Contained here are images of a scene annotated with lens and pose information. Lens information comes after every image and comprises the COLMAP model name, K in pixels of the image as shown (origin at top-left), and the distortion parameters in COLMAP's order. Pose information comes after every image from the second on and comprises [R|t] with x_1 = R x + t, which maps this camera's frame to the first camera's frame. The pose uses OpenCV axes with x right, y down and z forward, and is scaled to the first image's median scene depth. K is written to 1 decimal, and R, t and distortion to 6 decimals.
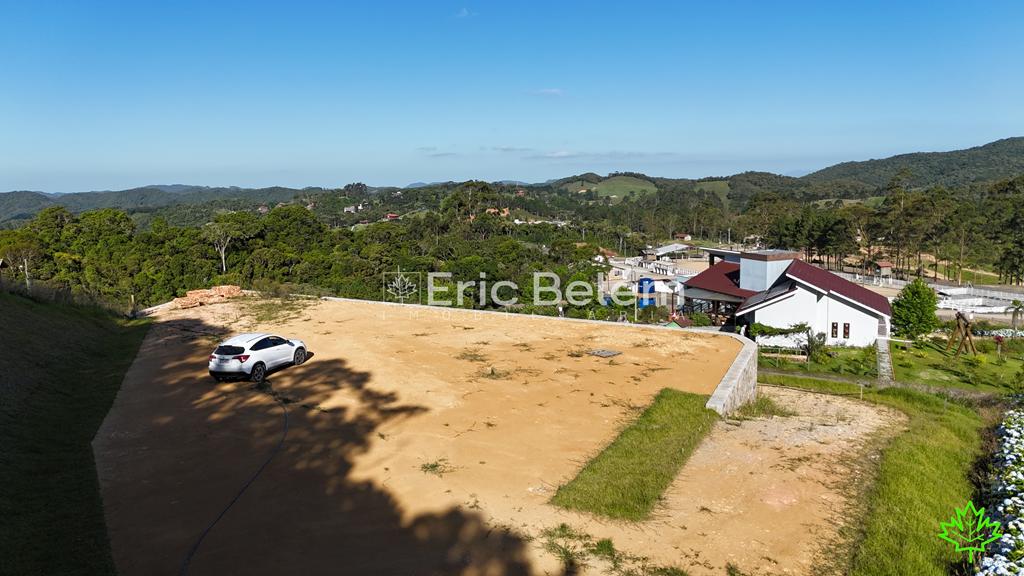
lens RADIAL K [[754.0, 0, 515.9], [0, 754.0, 287.5], [0, 0, 1]] dist [0.060688, -0.056669]
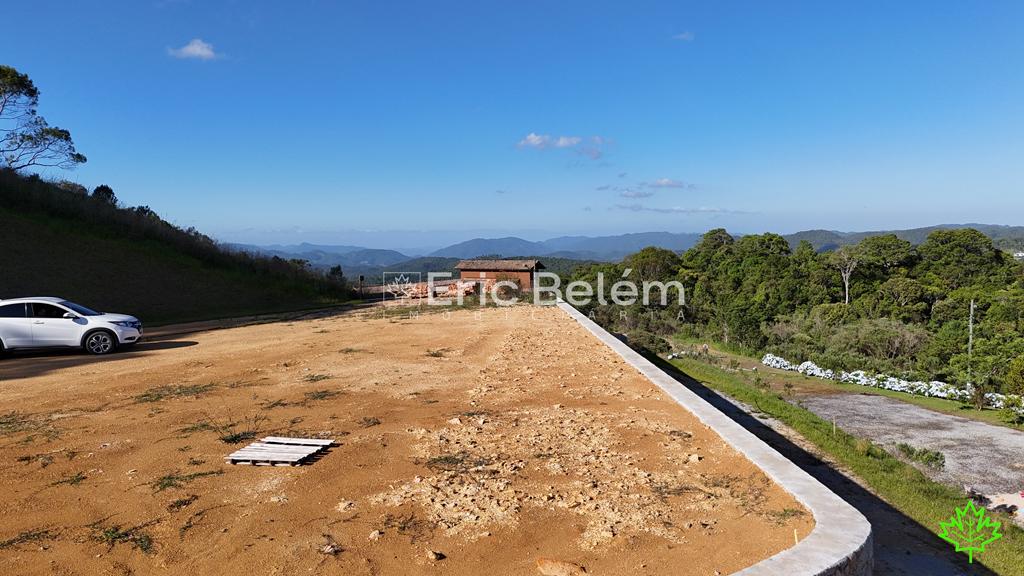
lens RADIAL K [[754.0, 0, 515.8], [0, 754.0, 287.5], [0, 0, 1]] dist [0.060688, -0.056669]
pose [[0.575754, 0.065720, -0.814977, 0.115783], [-0.108059, 0.994137, 0.003828, 0.000162], [0.810451, 0.085862, 0.579480, 0.222780]]
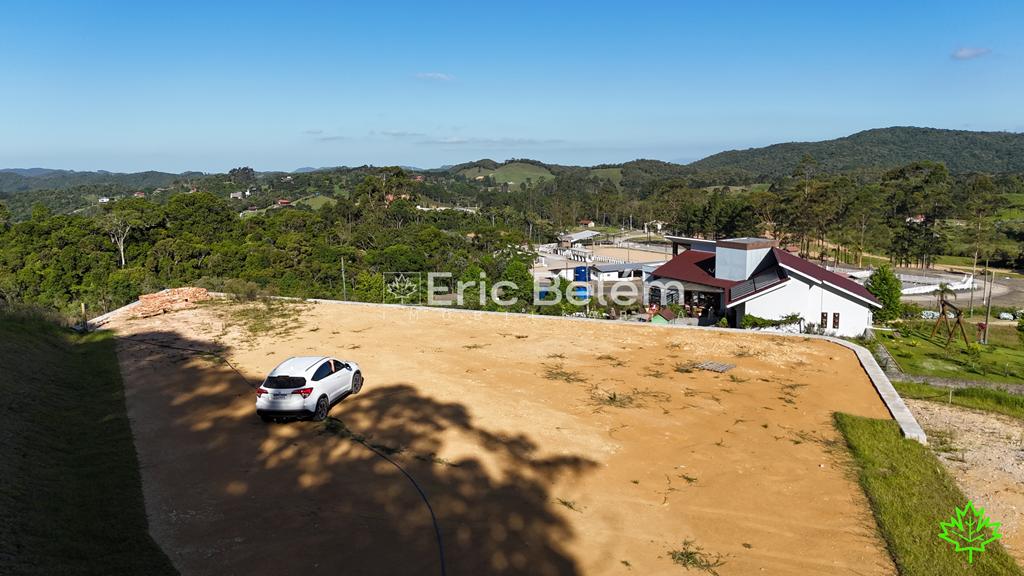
lens RADIAL K [[754.0, 0, 515.5], [0, 754.0, 286.0], [0, 0, 1]] dist [0.060688, -0.056669]
pose [[0.990244, -0.016641, 0.138349, -0.056279], [0.014427, 0.999751, 0.016996, -0.005433], [-0.138598, -0.014834, 0.990238, 0.047256]]
